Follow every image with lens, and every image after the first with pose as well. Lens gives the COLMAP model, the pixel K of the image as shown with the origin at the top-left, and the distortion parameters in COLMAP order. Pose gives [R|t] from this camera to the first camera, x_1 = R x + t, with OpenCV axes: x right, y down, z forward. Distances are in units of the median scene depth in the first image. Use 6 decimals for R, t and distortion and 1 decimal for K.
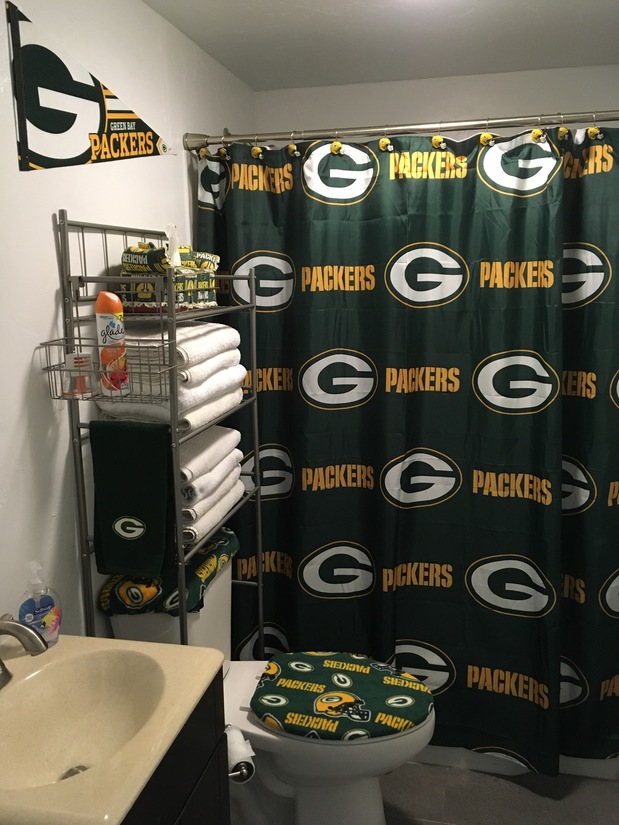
lens RADIAL K [[706.6, 0, 305.7], [0, 706.6, 411.1], [0, 0, 1]] dist [0.081293, -0.117824]
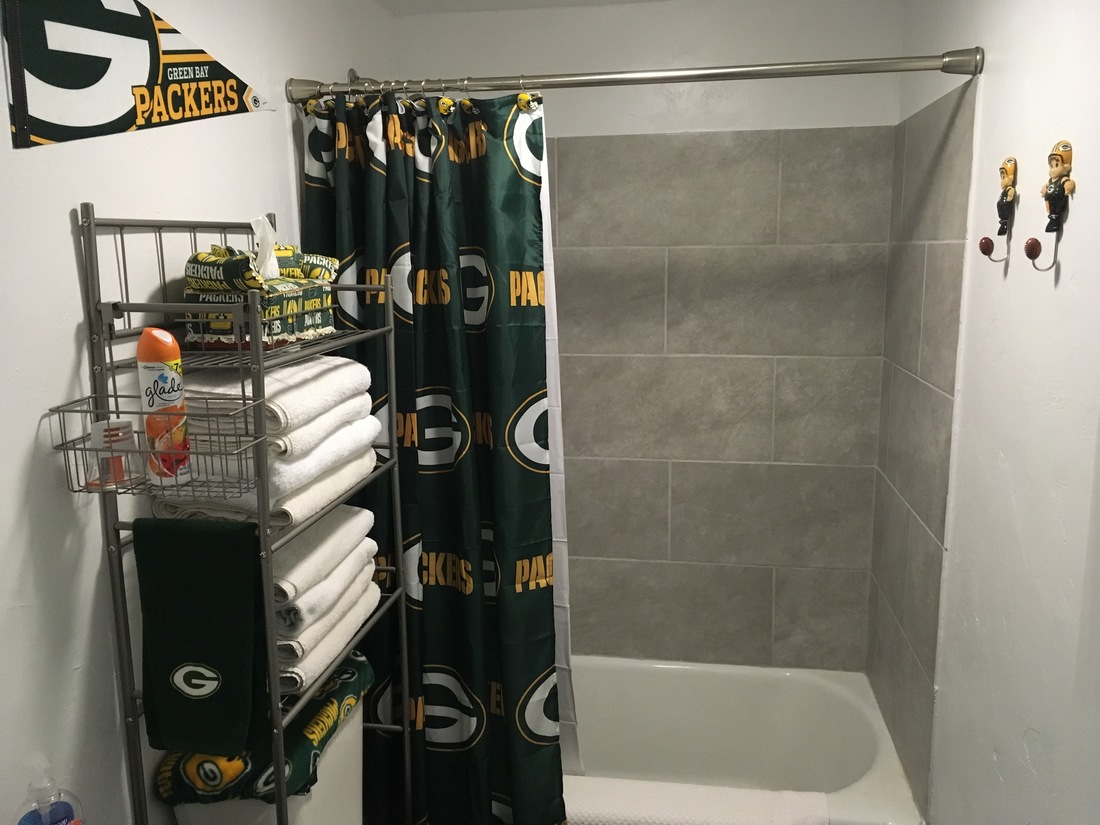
lens RADIAL K [[942.1, 0, 553.7], [0, 942.1, 414.5], [0, 0, 1]] dist [0.081293, -0.117824]
pose [[0.997372, -0.014056, 0.071080, 0.022385], [0.014964, 0.999813, -0.012258, -0.062943], [-0.070895, 0.013289, 0.997395, 0.083615]]
